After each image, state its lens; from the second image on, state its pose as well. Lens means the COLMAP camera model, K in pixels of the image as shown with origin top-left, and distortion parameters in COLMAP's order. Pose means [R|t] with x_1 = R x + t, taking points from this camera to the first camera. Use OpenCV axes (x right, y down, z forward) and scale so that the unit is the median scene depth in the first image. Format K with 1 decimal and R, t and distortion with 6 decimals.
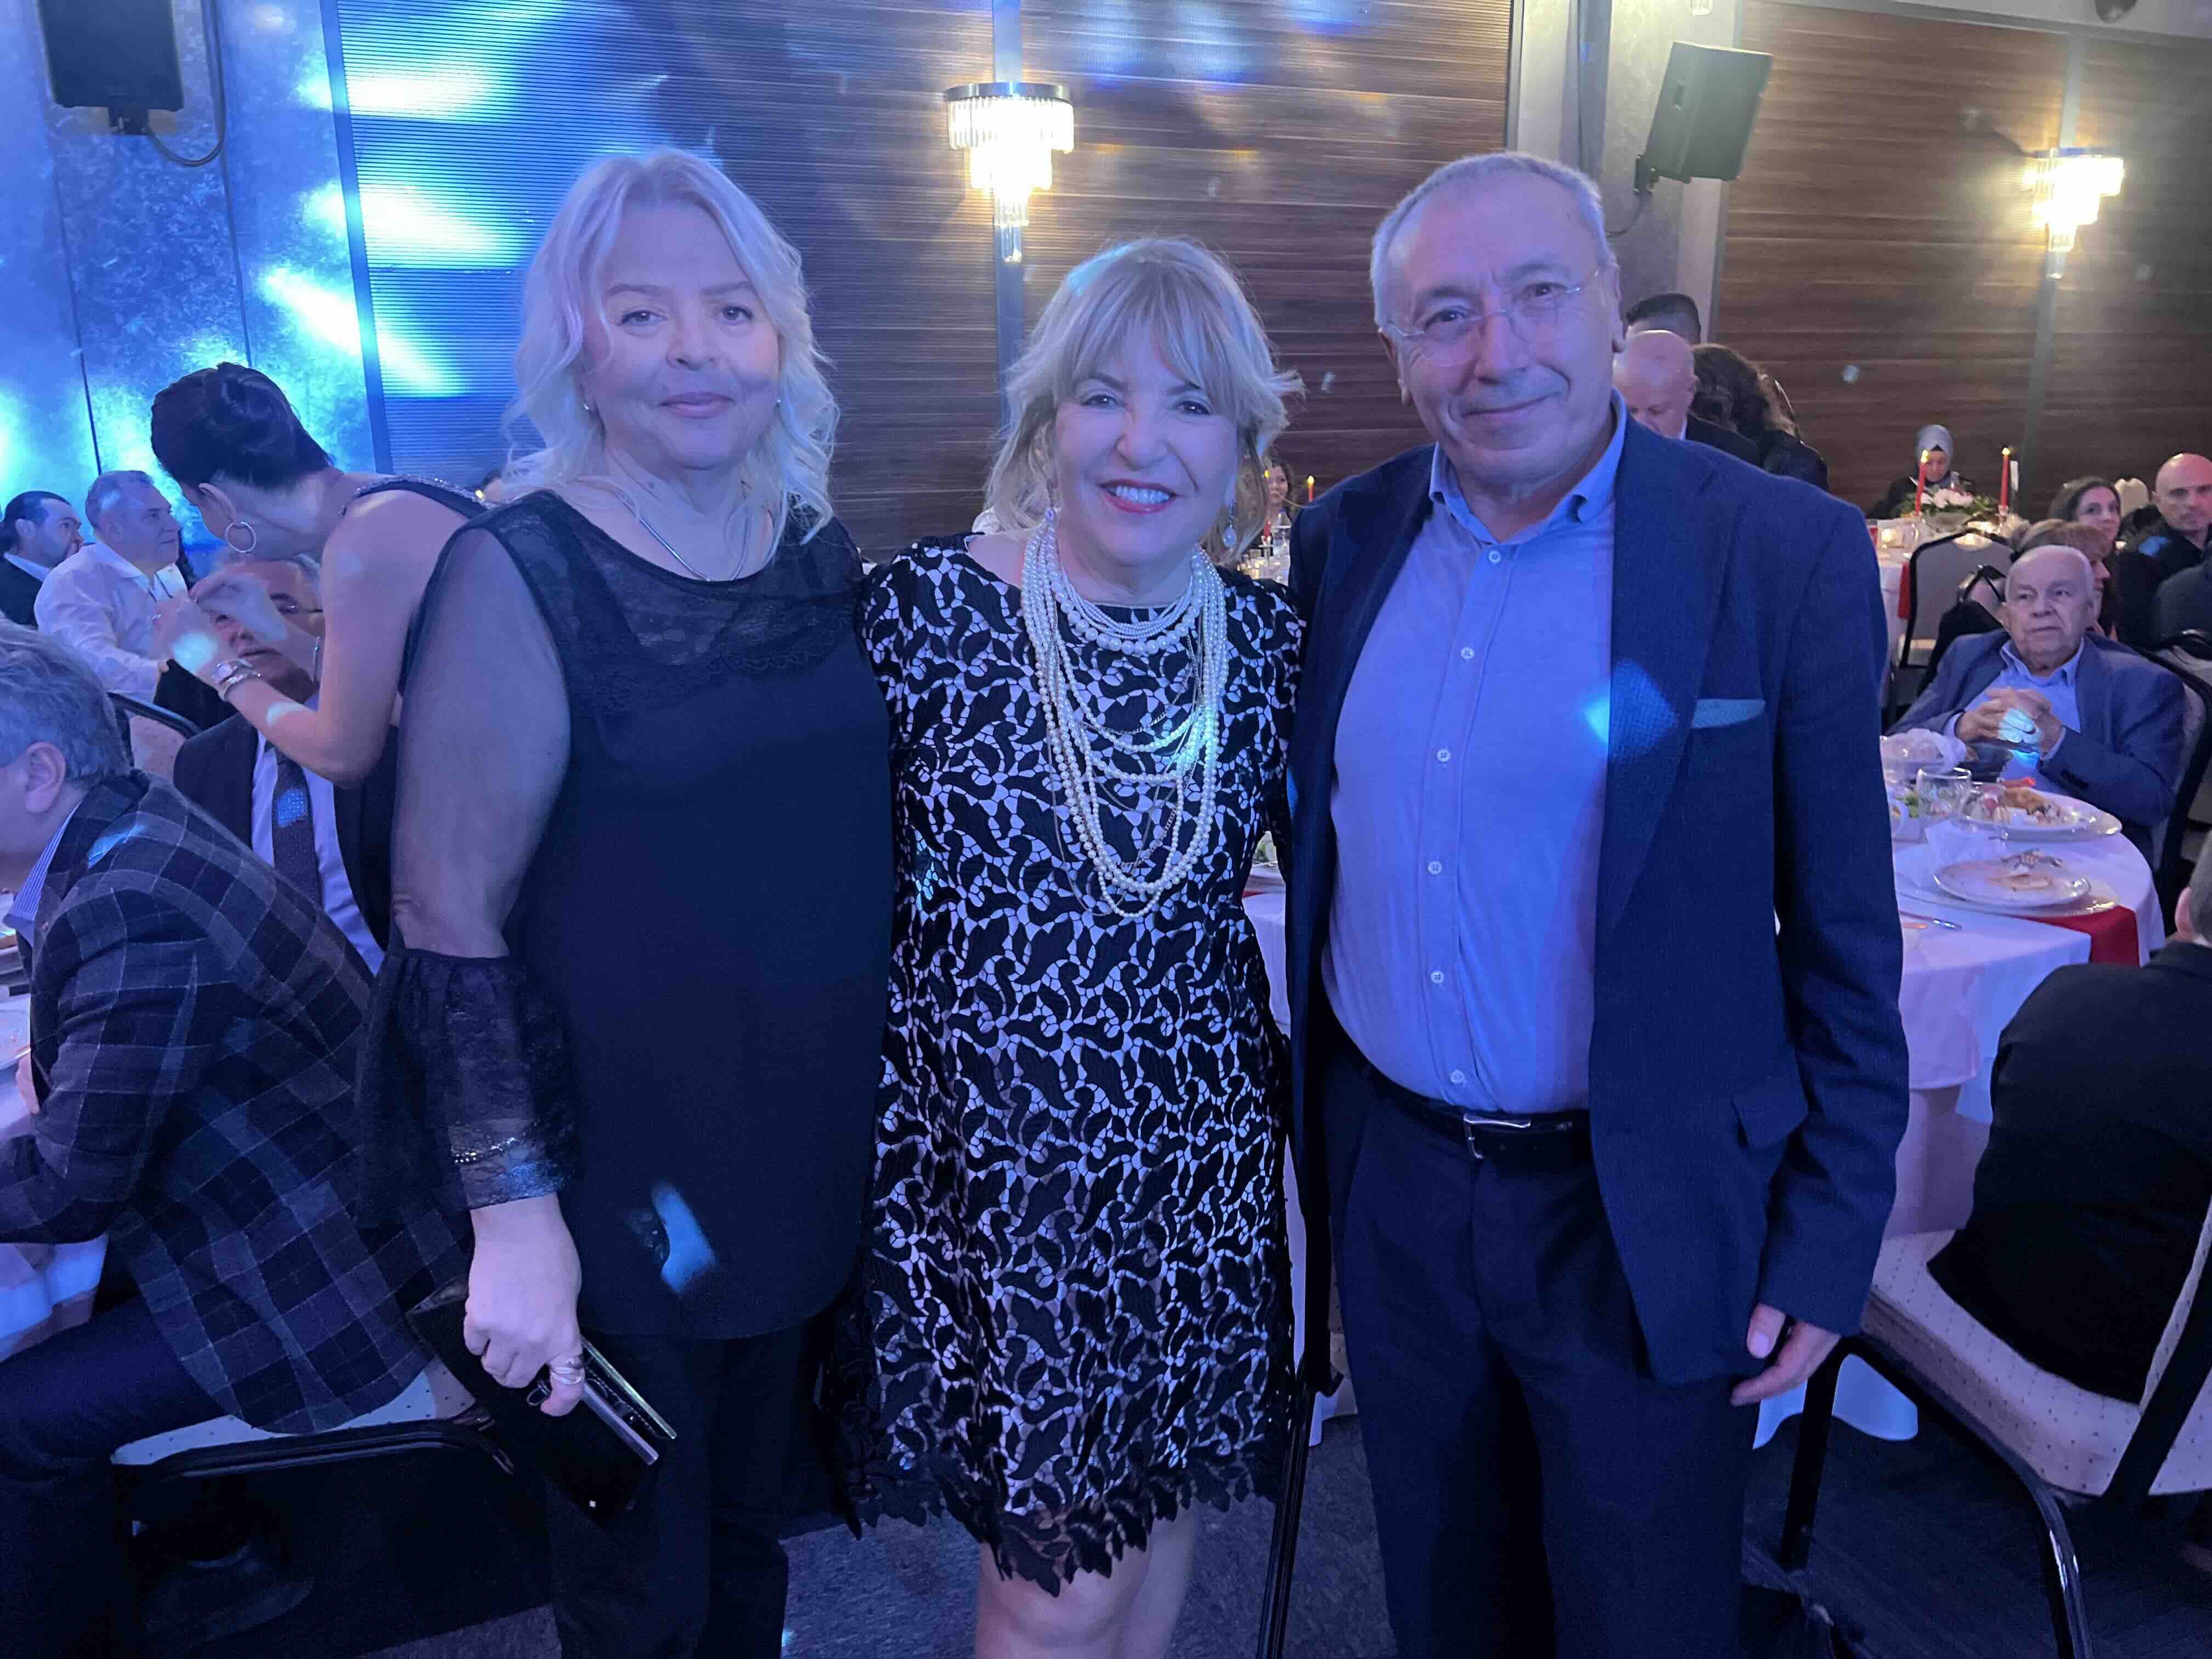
lens RADIAL K [[1677.2, 0, 1111.2], [0, 1677.2, 818.3], [0, 0, 1]] dist [0.032009, -0.031050]
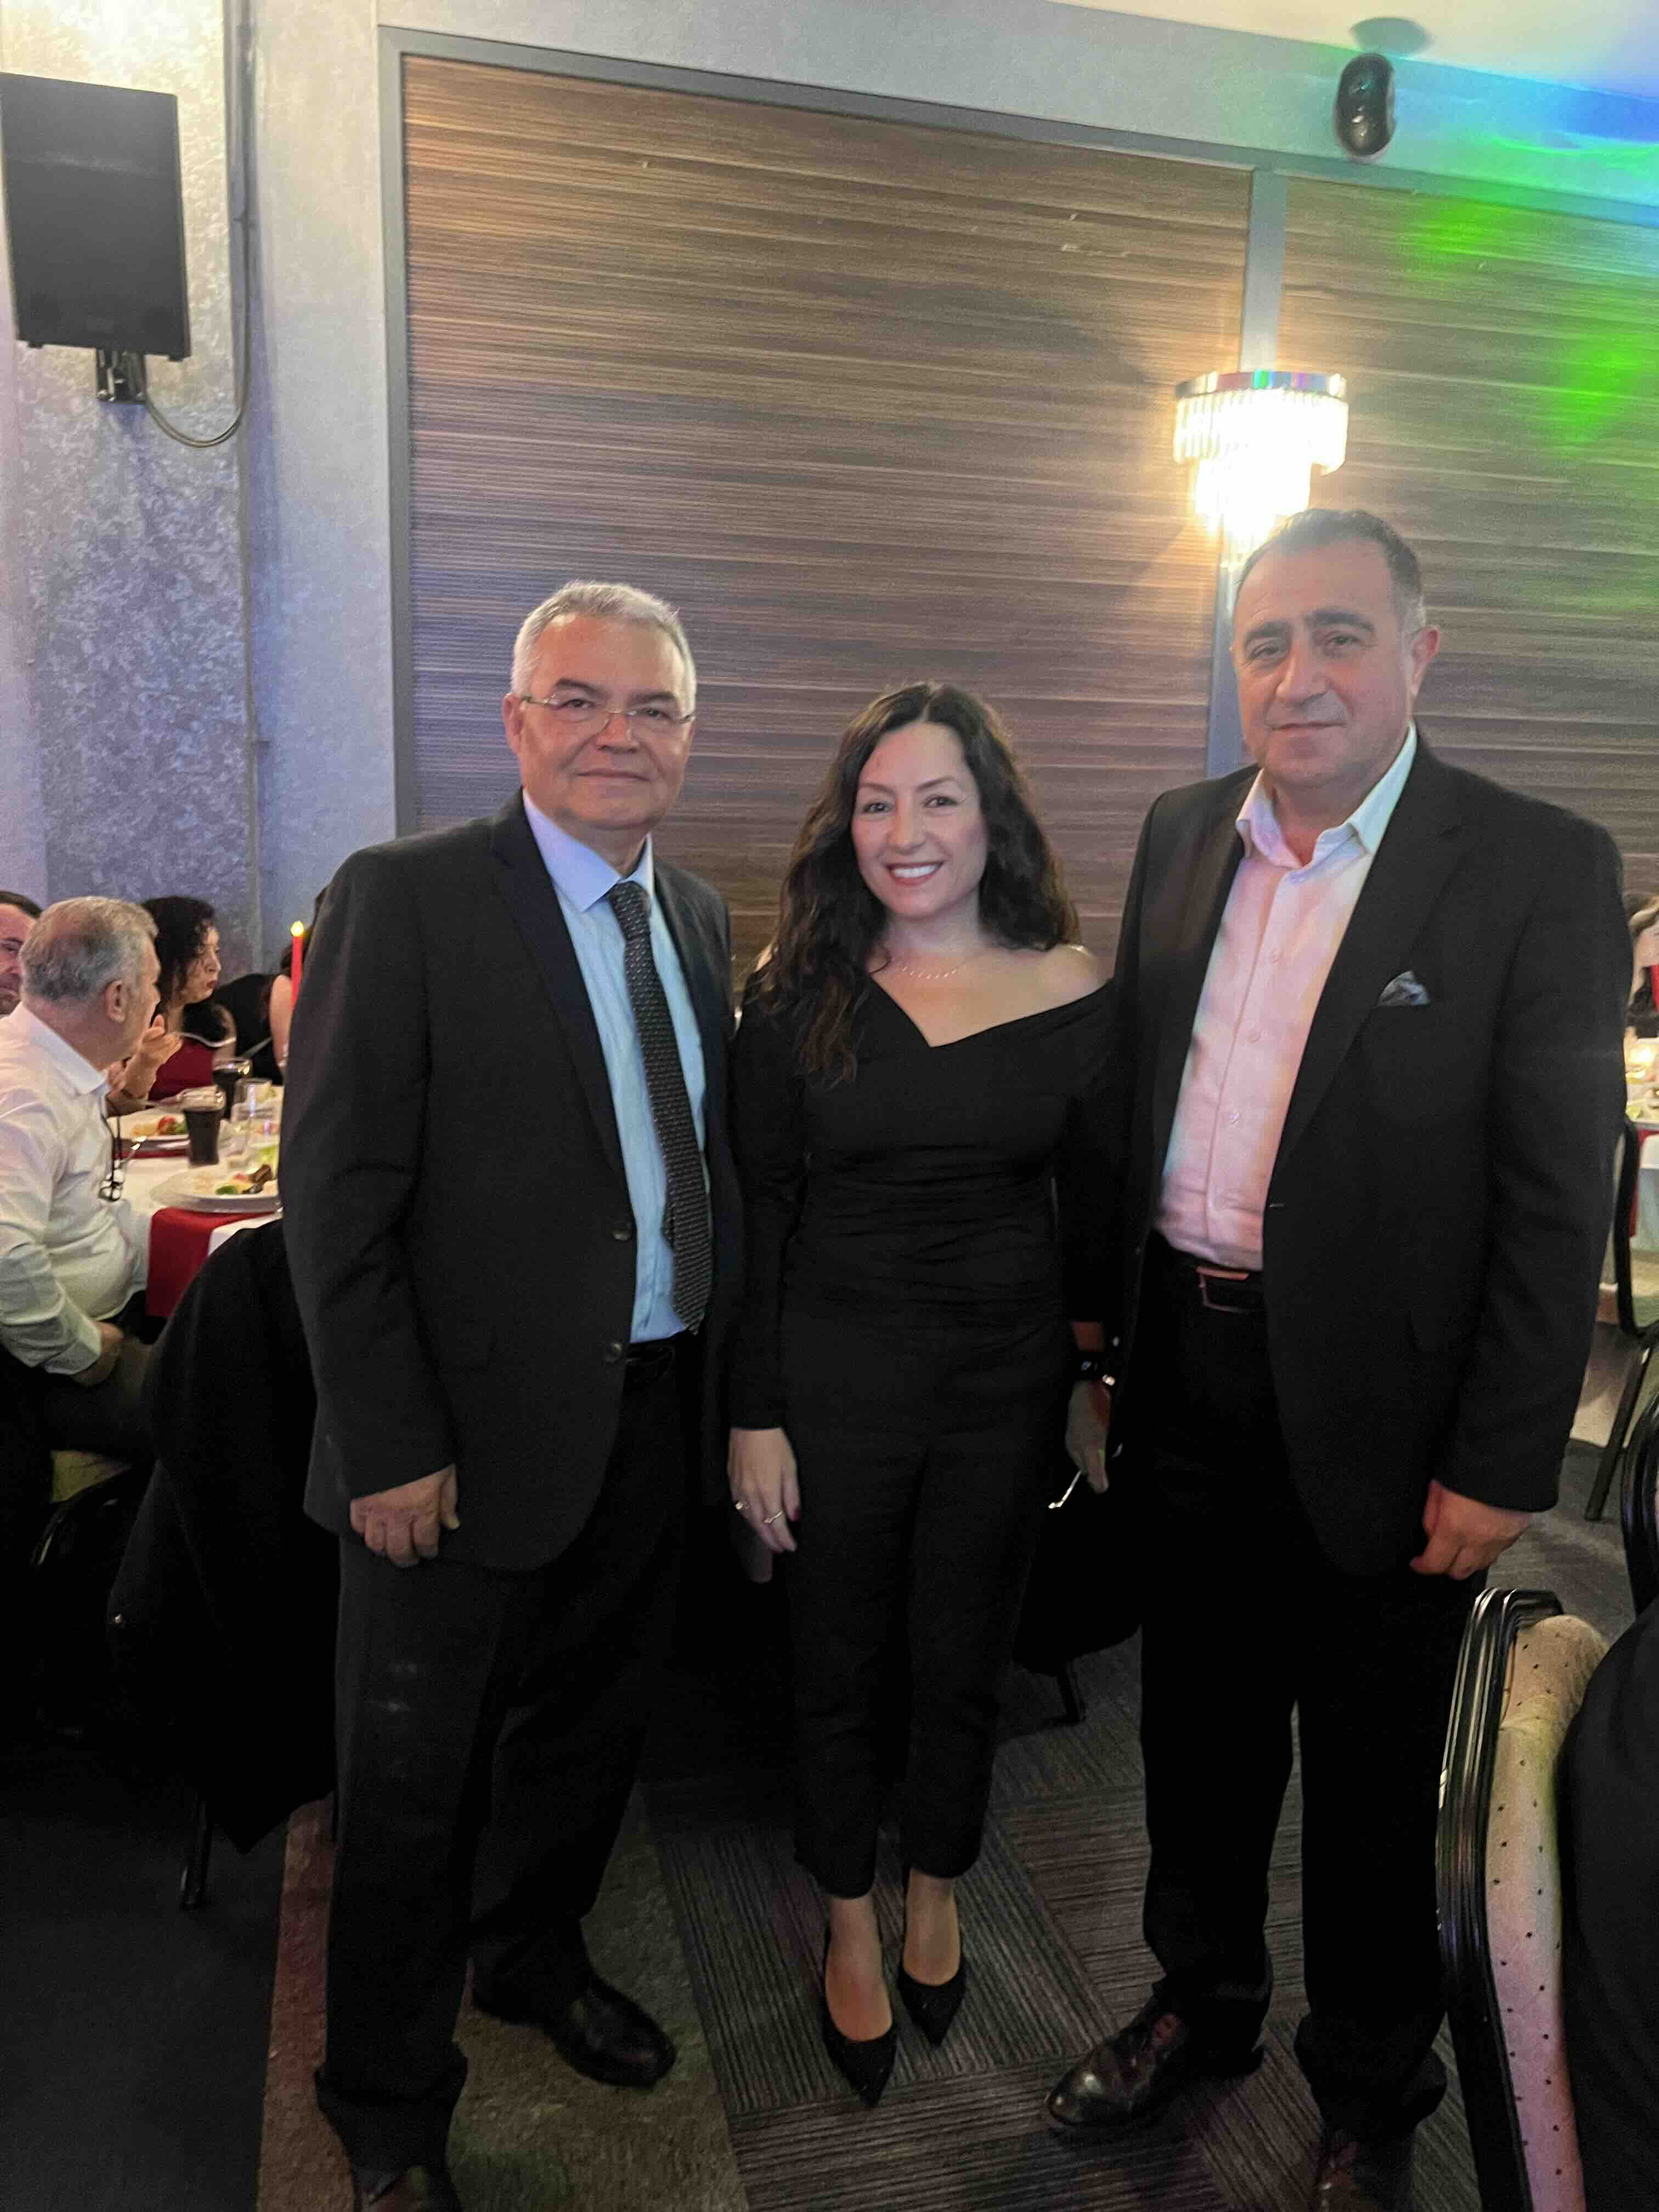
lens RADIAL K [[1677.2, 0, 836.2], [0, 1677.2, 1094.5], [0, 0, 1]] dist [0.032009, -0.031050]
pose [[0.990351, 0.073740, -0.117333, -0.154783], [-0.078077, 0.996408, -0.032801, -0.098250], [0.114493, 0.041646, 0.992551, 0.300462]]
